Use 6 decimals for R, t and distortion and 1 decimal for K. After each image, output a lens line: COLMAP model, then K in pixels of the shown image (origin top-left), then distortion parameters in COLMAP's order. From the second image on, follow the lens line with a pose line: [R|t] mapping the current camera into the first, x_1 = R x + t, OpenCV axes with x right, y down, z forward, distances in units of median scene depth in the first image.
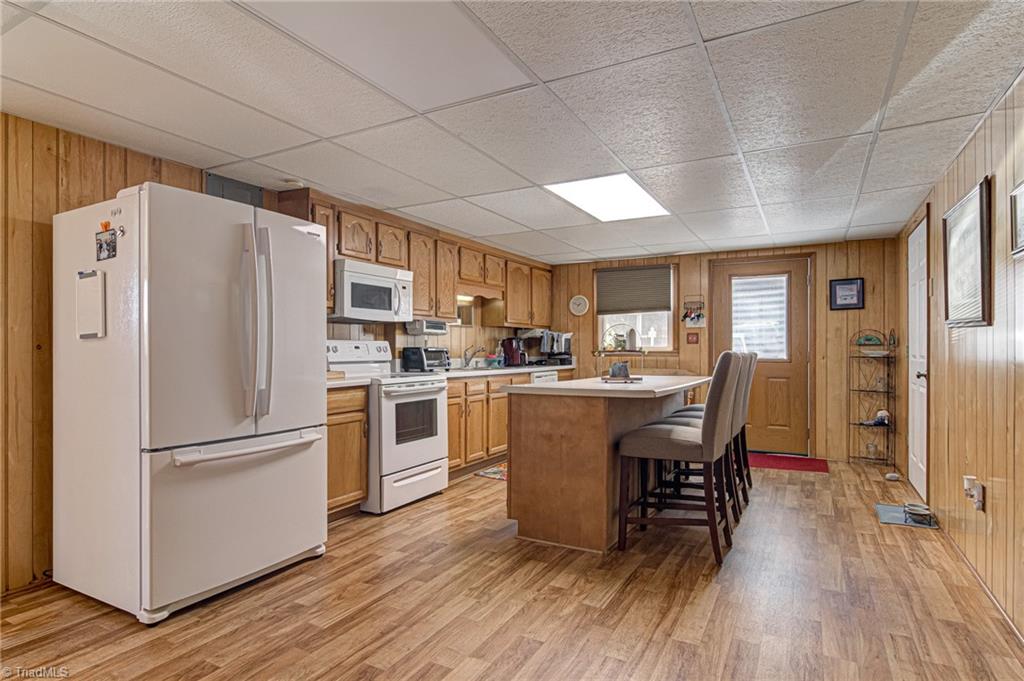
lens RADIAL K [[545.3, 0, 502.7], [0, 545.3, 343.1], [0, 0, 1]] dist [-0.001784, -0.001838]
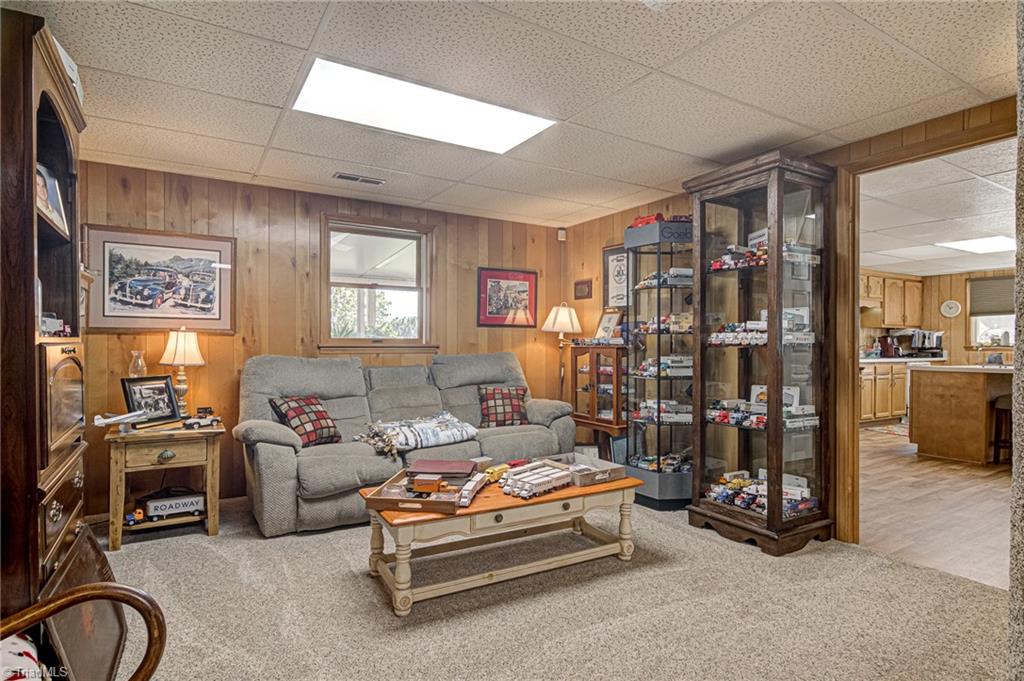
lens RADIAL K [[545.3, 0, 502.7], [0, 545.3, 343.1], [0, 0, 1]] dist [-0.001784, -0.001838]
pose [[0.867751, 0.005017, -0.496975, -0.167747], [0.000555, 0.999939, 0.011062, -0.008882], [0.497000, -0.009875, 0.867695, -0.747492]]
